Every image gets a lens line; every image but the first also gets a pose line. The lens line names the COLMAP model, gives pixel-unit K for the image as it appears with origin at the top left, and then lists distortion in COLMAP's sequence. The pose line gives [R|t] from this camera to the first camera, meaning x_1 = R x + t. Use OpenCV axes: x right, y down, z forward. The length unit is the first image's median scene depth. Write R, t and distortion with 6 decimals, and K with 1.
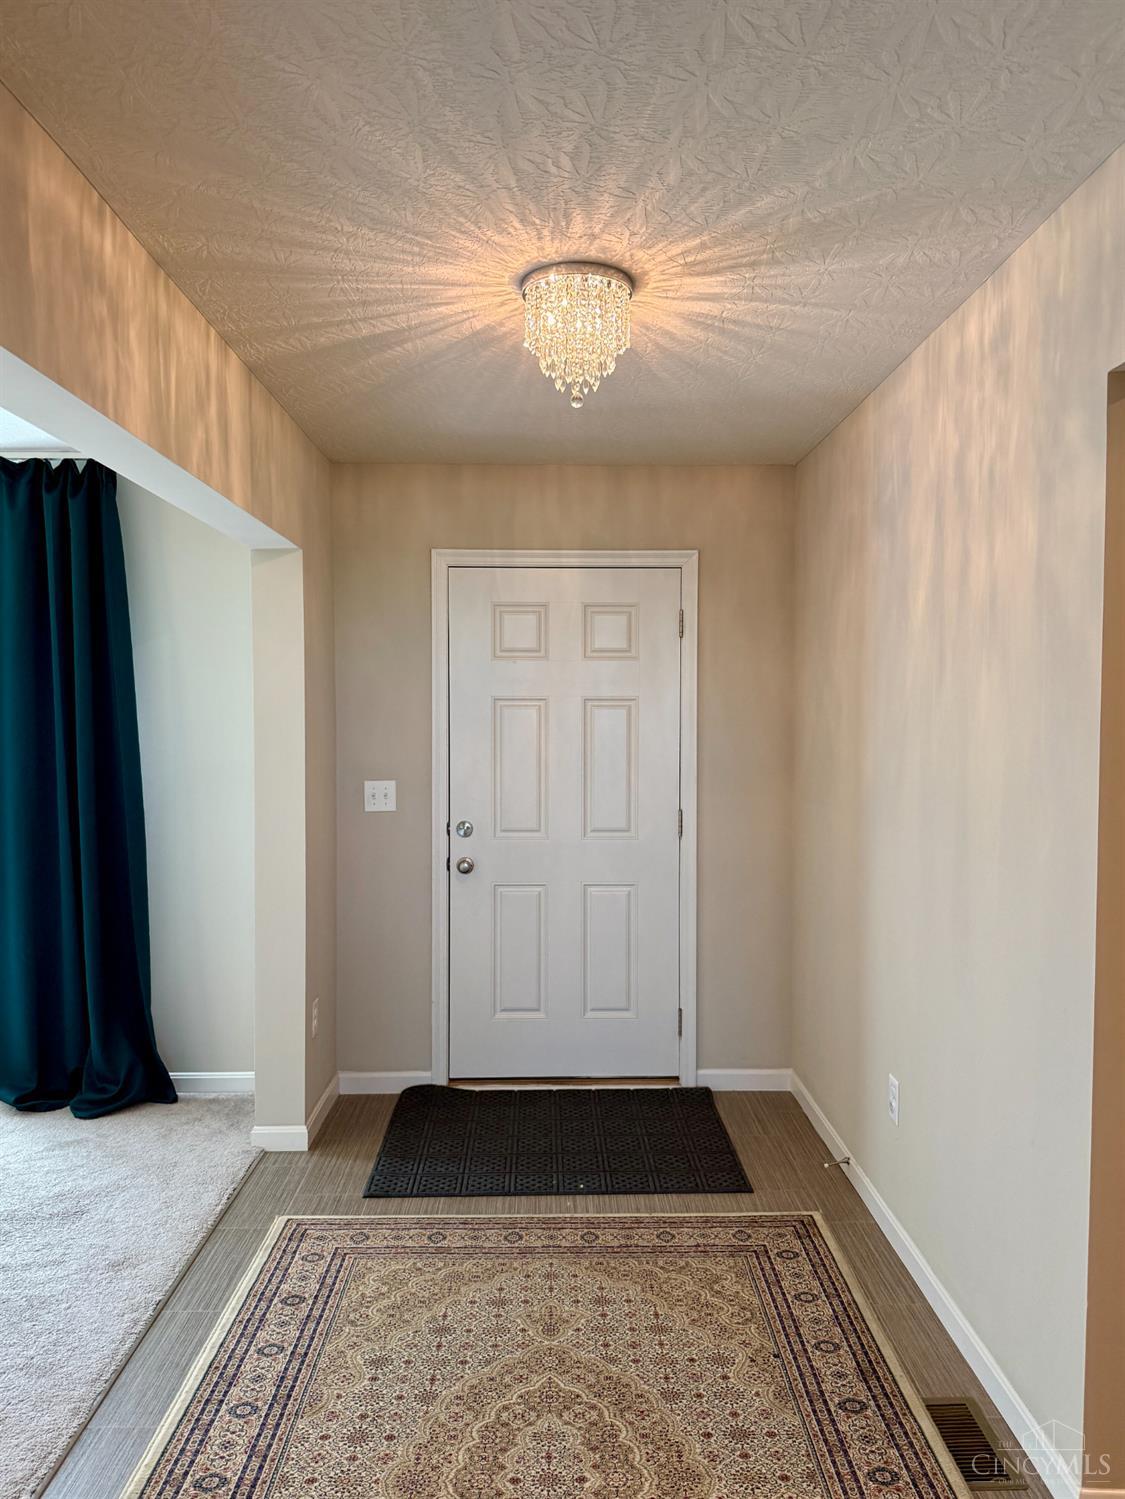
lens RADIAL K [[1112.5, 0, 562.5], [0, 1112.5, 749.5], [0, 0, 1]] dist [-0.000266, -0.000215]
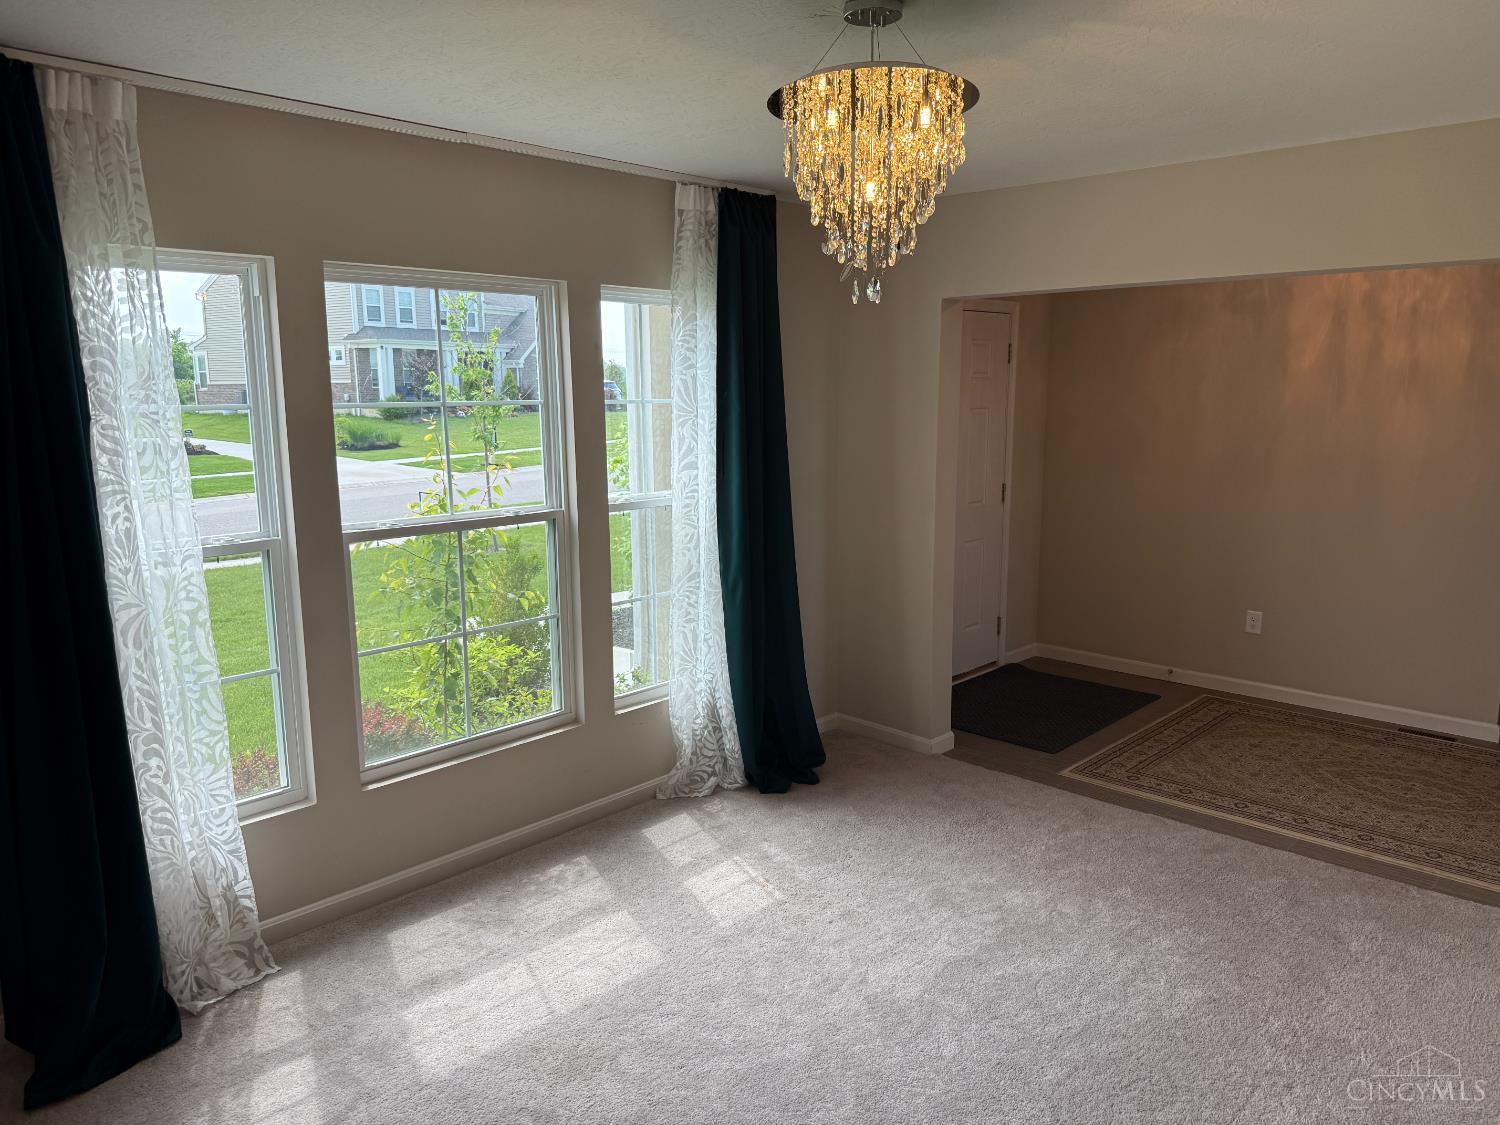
lens RADIAL K [[1064.1, 0, 750.0], [0, 1064.1, 562.5], [0, 0, 1]] dist [-0.003278, -0.001849]
pose [[0.703228, -0.121401, 0.700523, -1.526375], [0.024347, 0.988848, 0.146927, -0.075250], [-0.710548, -0.086267, 0.698341, 0.336402]]
